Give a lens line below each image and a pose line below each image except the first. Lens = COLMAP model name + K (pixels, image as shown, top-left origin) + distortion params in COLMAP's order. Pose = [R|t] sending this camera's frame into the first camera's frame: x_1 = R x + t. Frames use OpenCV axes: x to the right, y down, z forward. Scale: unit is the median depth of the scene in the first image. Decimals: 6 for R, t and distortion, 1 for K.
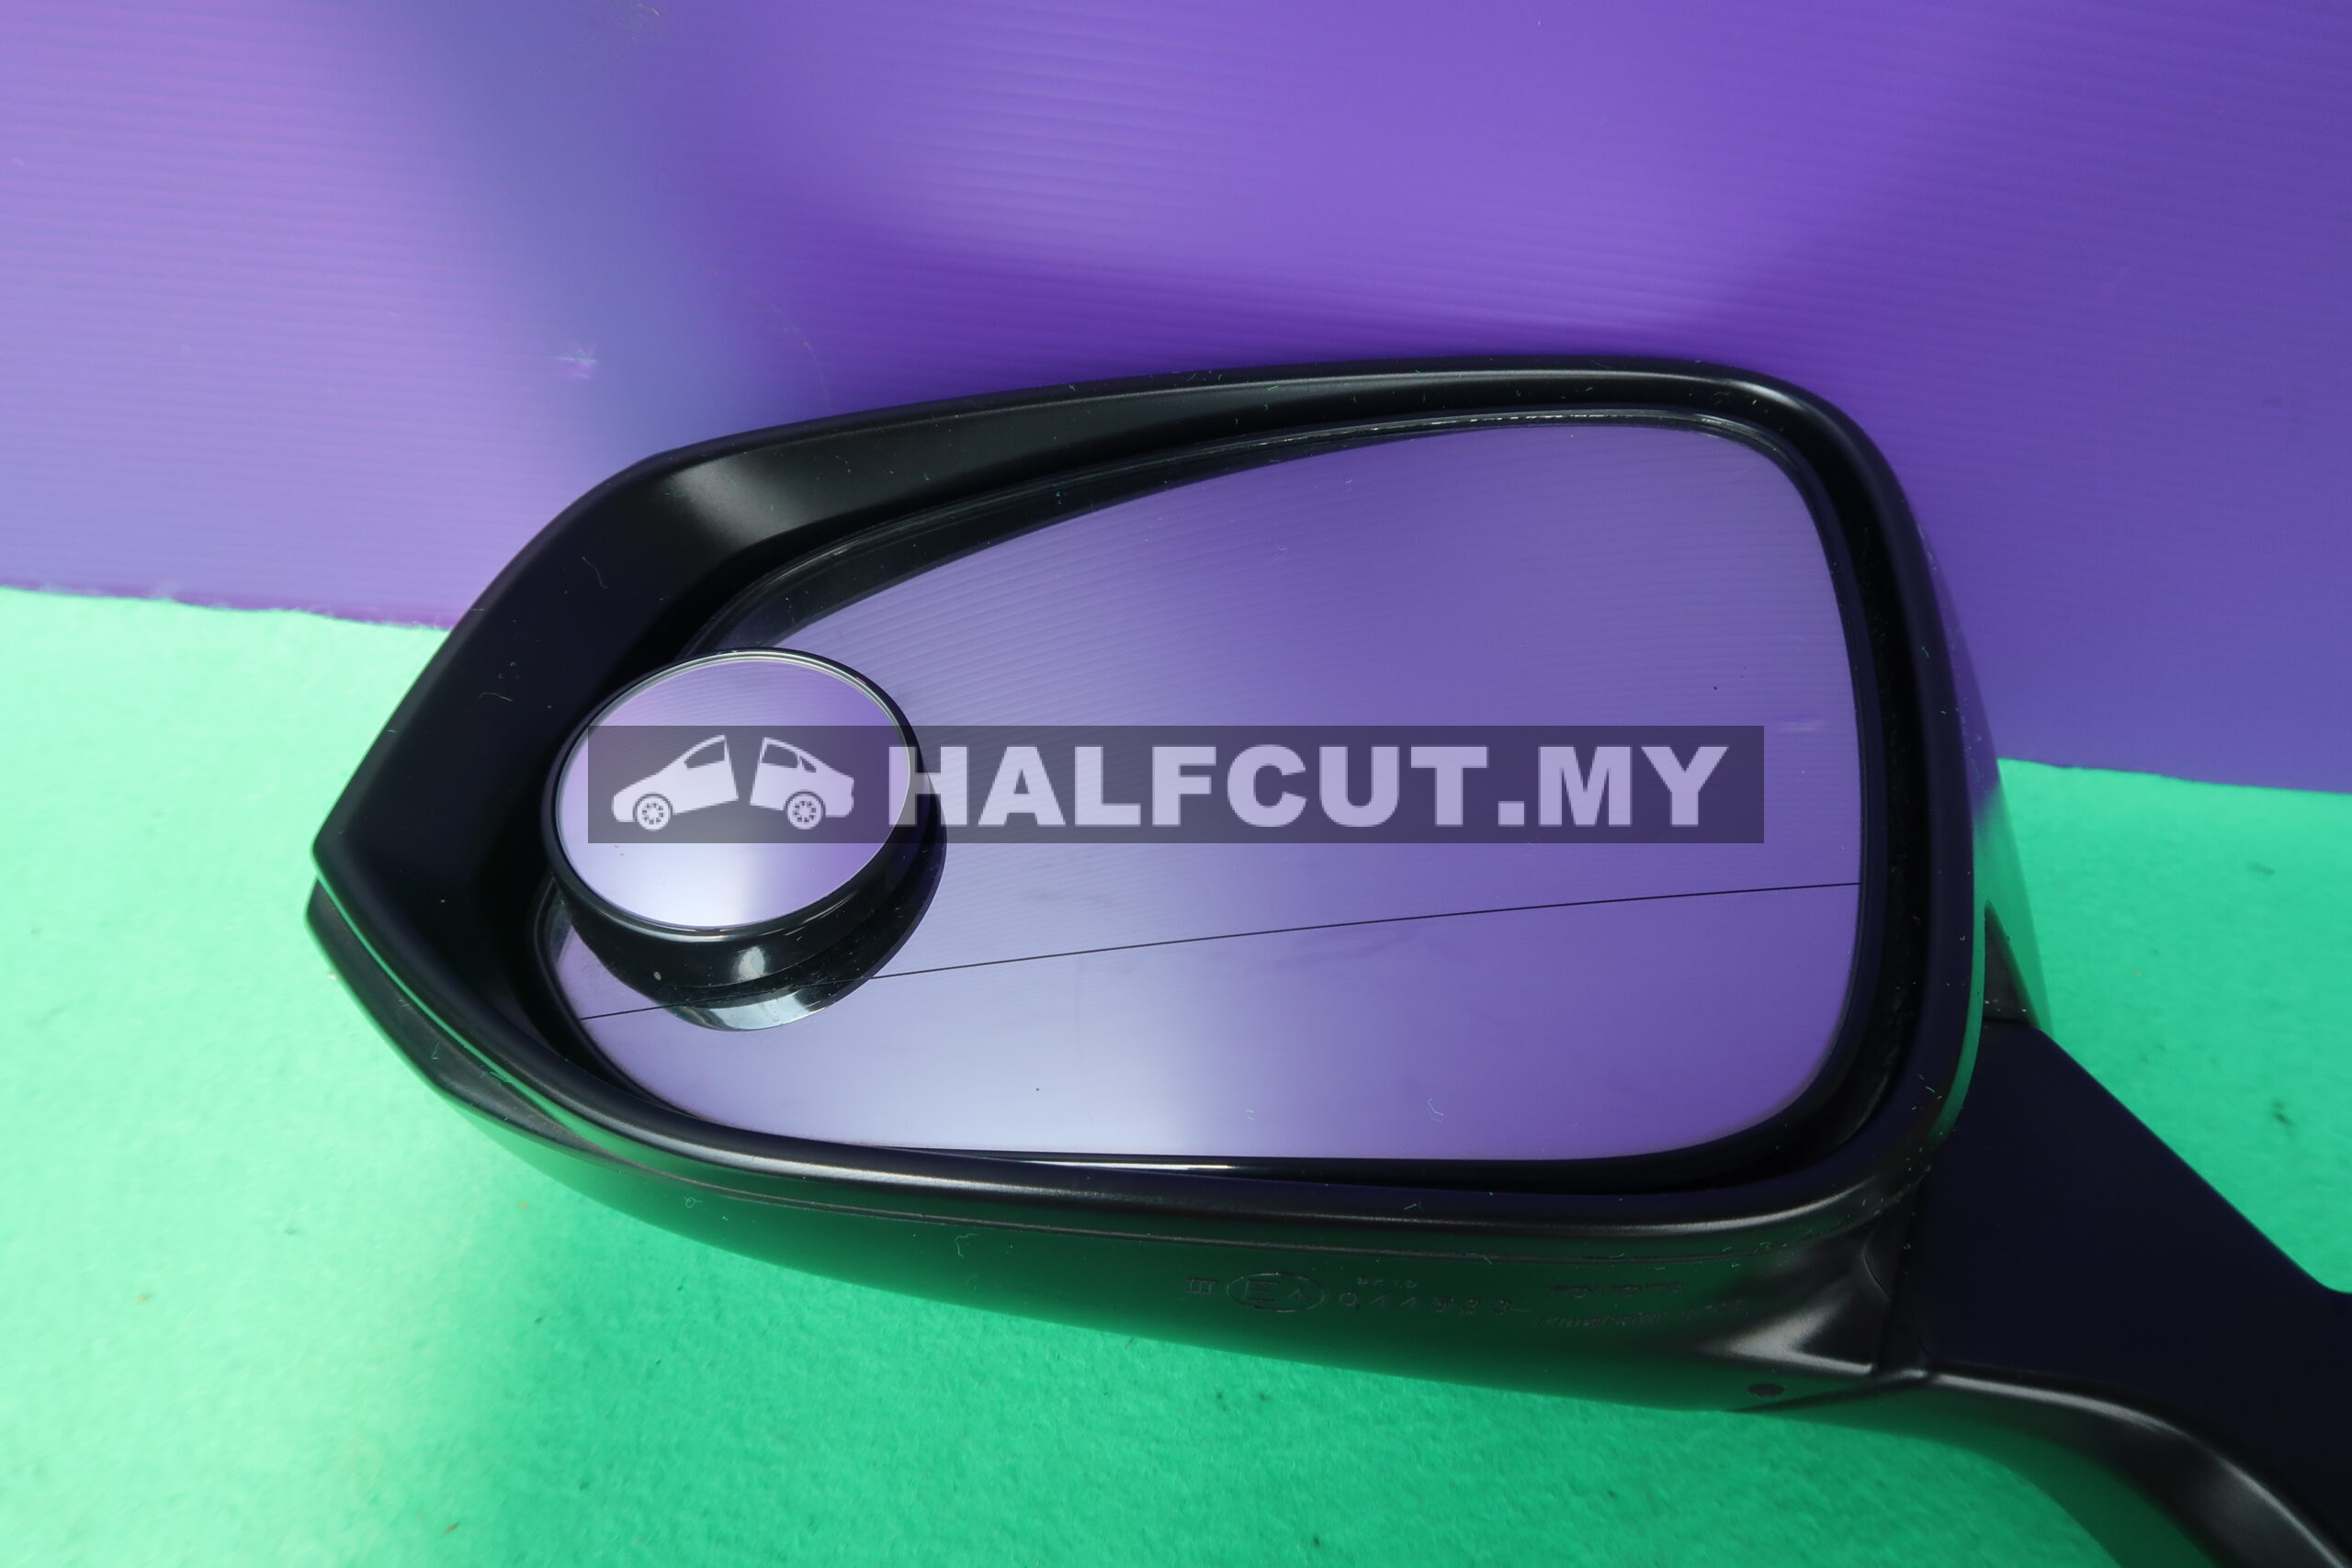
lens RADIAL K [[1573.7, 0, 1157.4], [0, 1573.7, 783.4], [0, 0, 1]] dist [-0.018246, 0.001594]
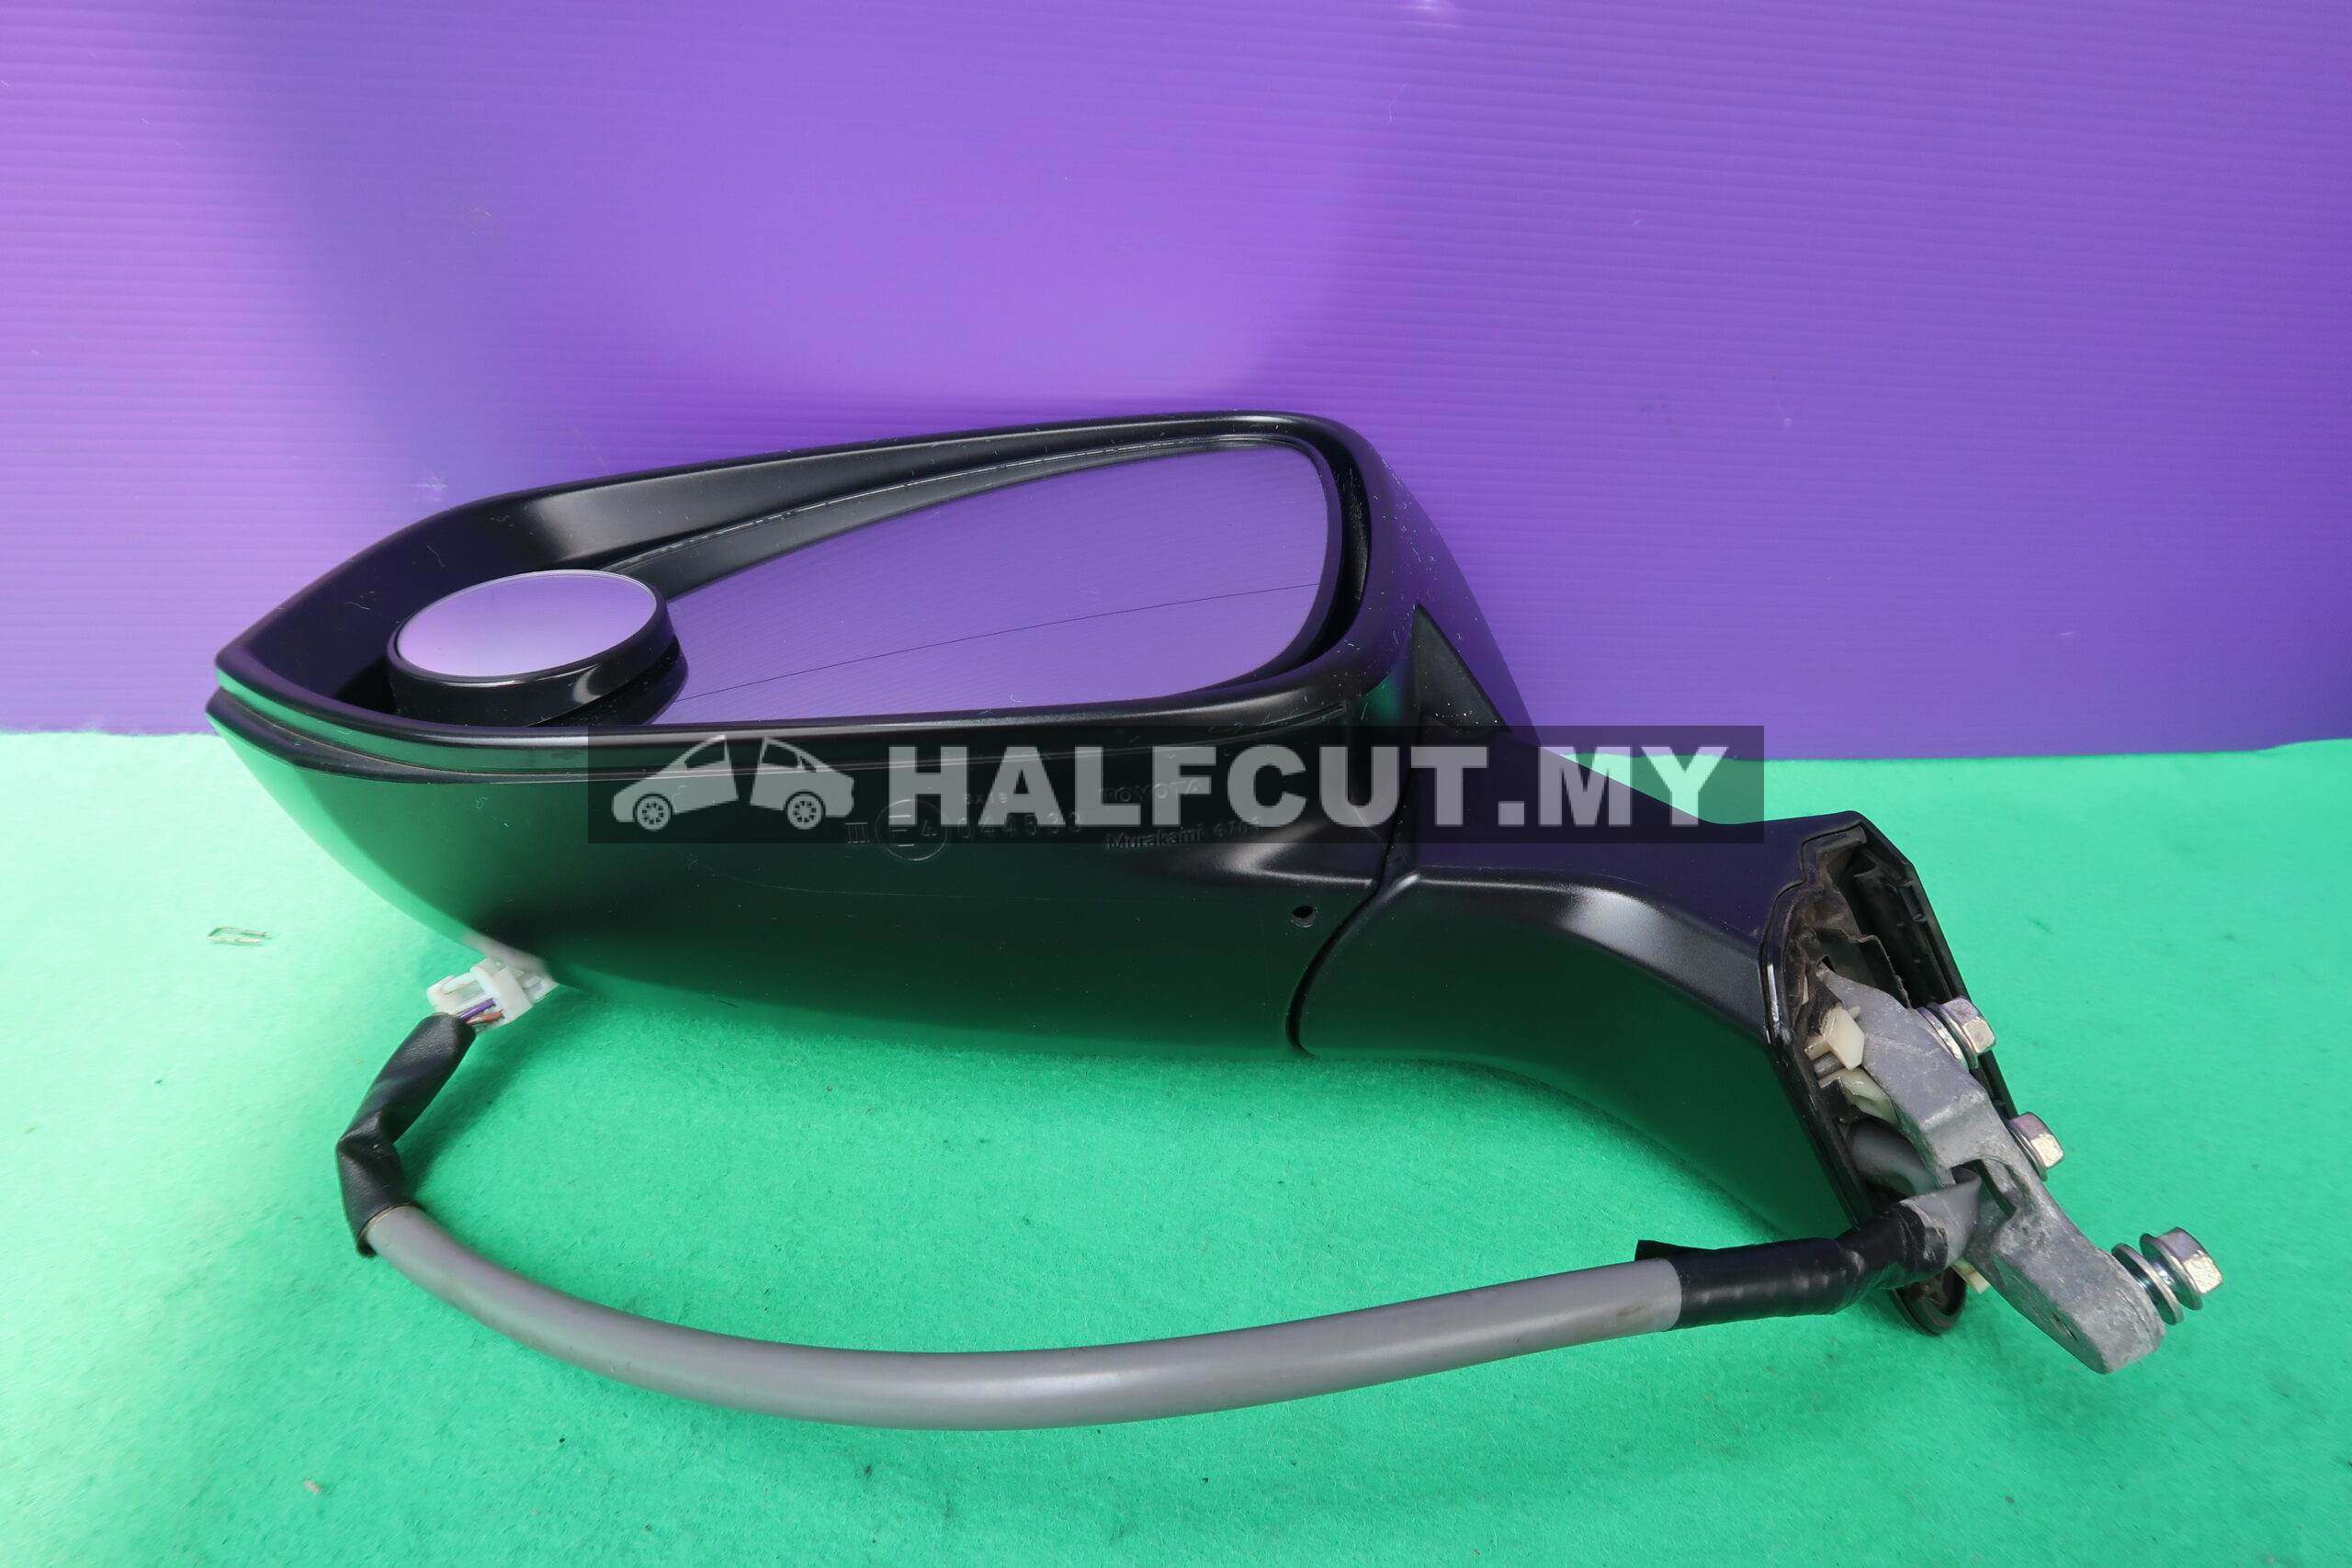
lens RADIAL K [[1620.3, 0, 1168.6], [0, 1620.3, 781.9], [0, 0, 1]] dist [-0.028972, 0.009935]
pose [[0.991173, -0.105899, 0.079764, 0.140839], [0.127699, 0.924291, -0.359692, 0.609354], [-0.035634, 0.366702, 0.929656, -0.260786]]
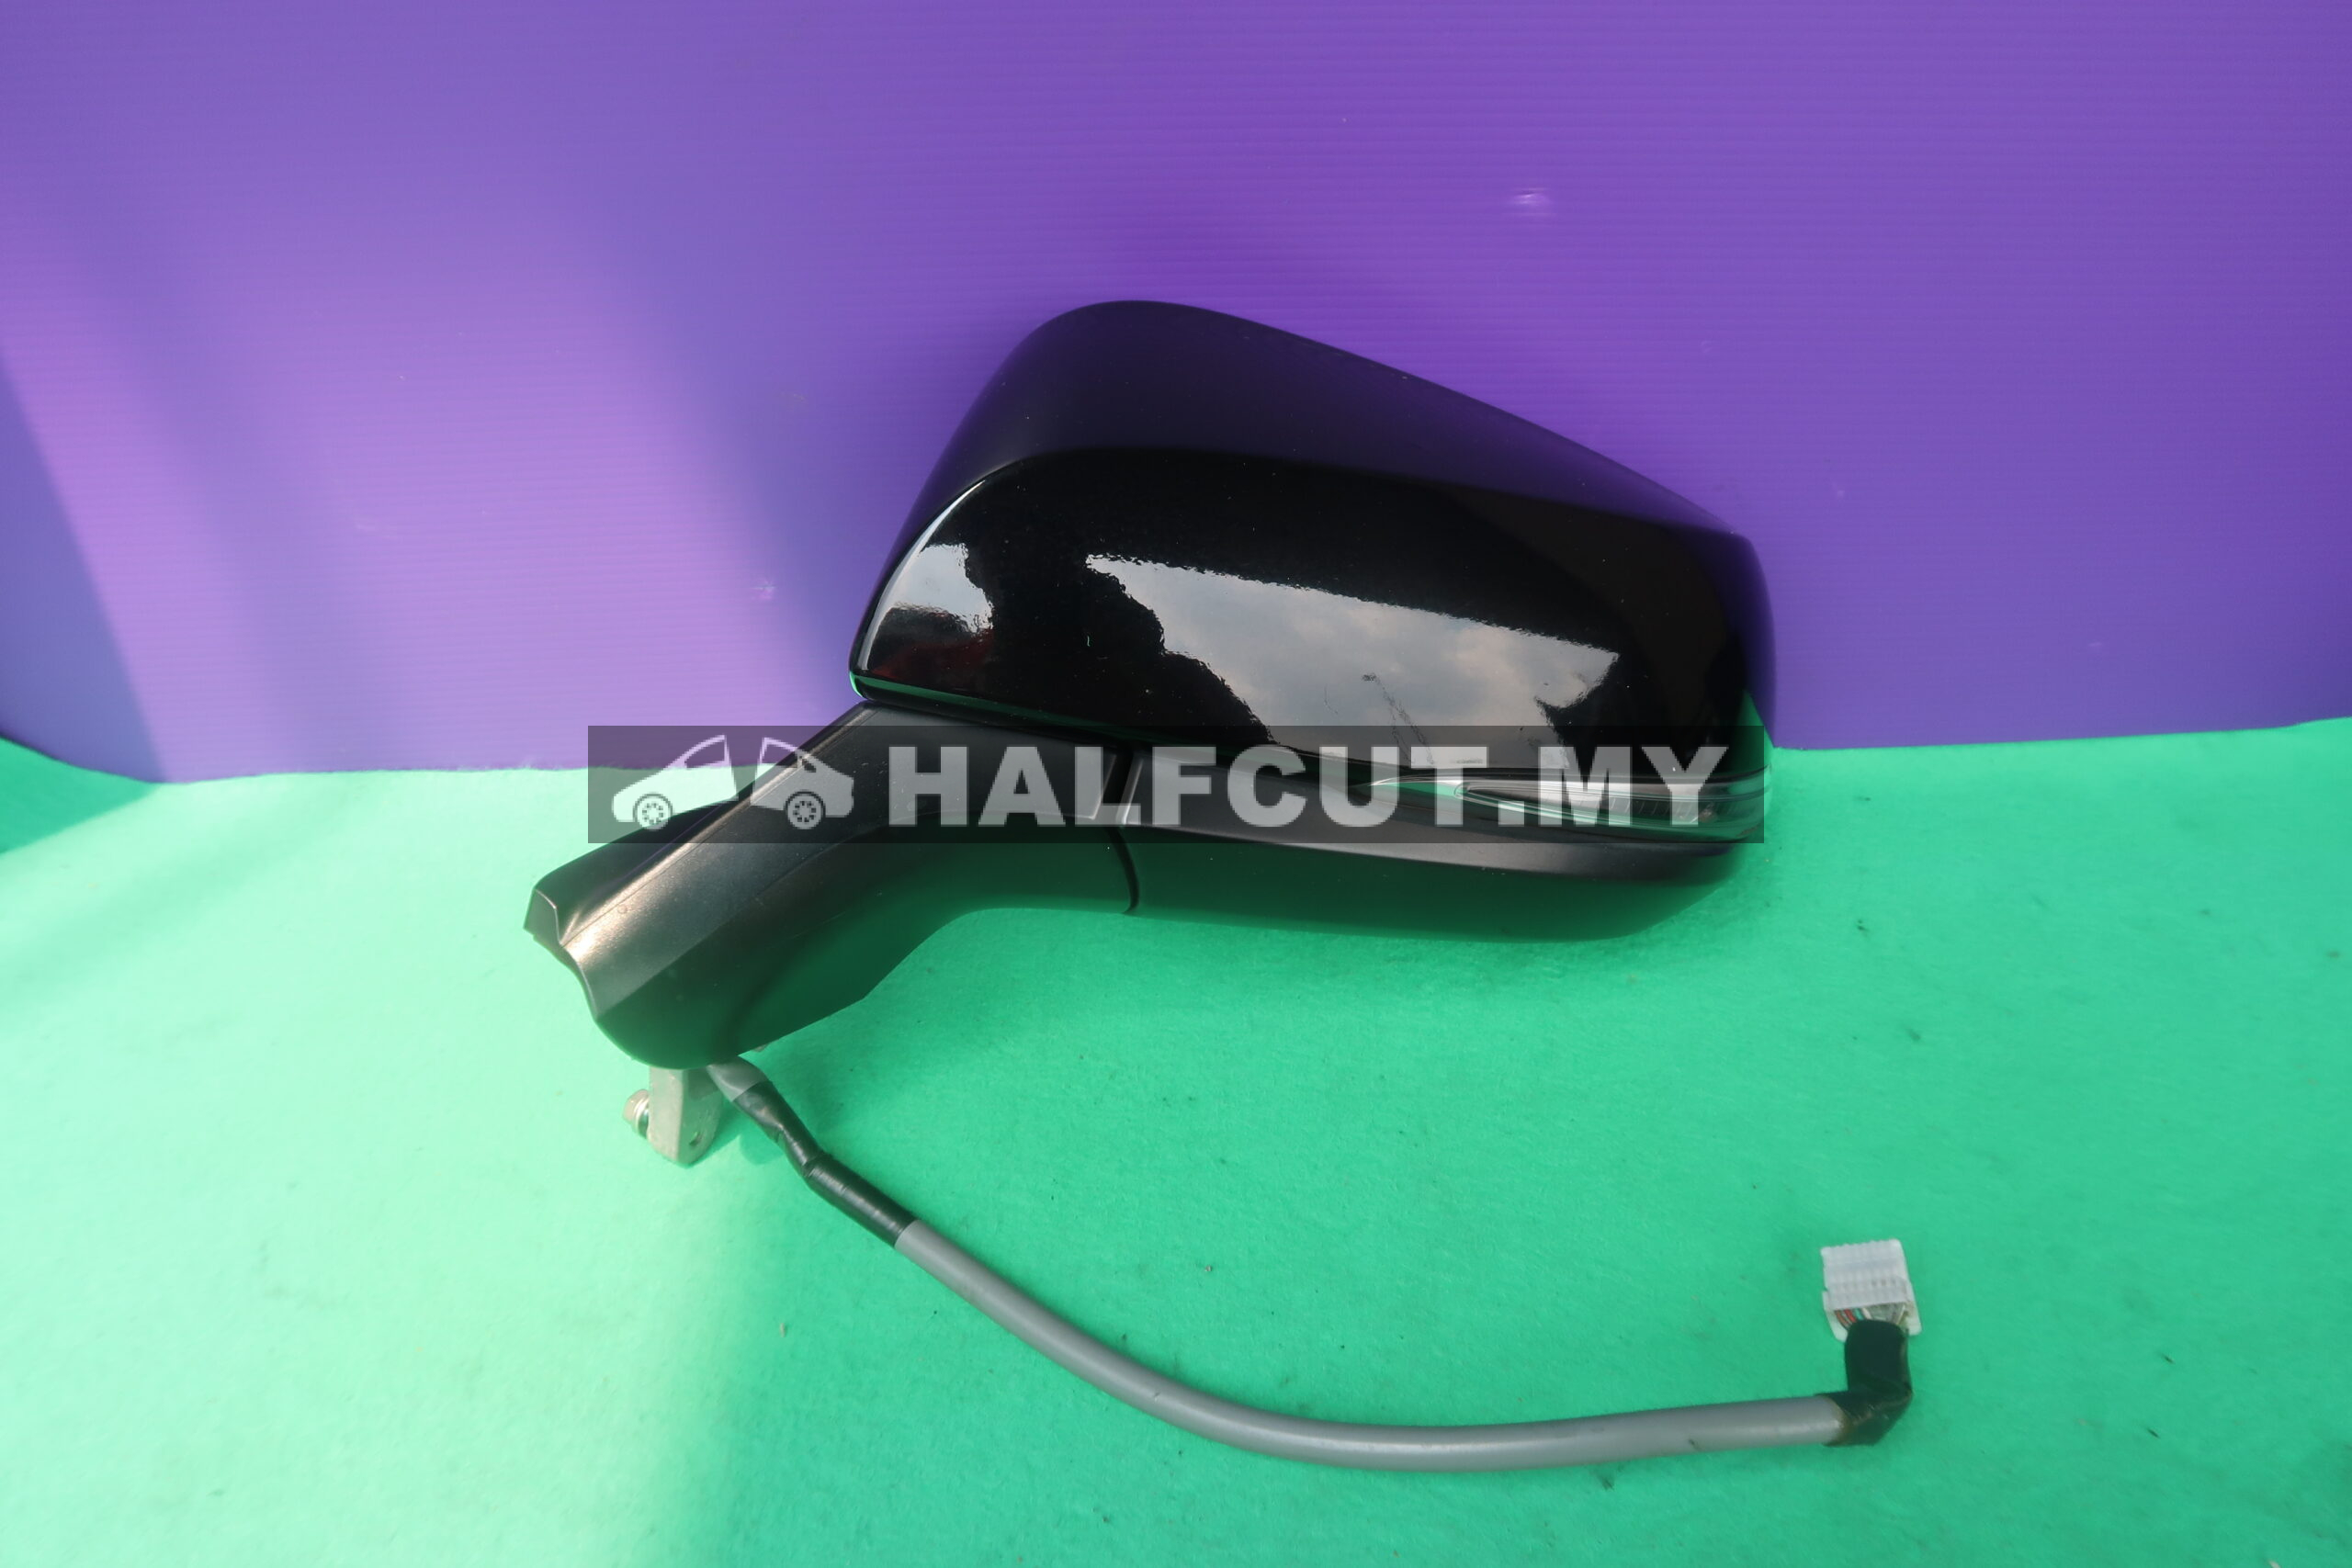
lens RADIAL K [[1620.3, 0, 1168.6], [0, 1620.3, 781.9], [0, 0, 1]] dist [-0.028972, 0.009935]
pose [[0.991302, -0.121865, -0.049683, 0.175545], [0.106776, 0.965459, -0.237672, 0.480604], [0.076931, 0.230300, 0.970074, -0.798081]]
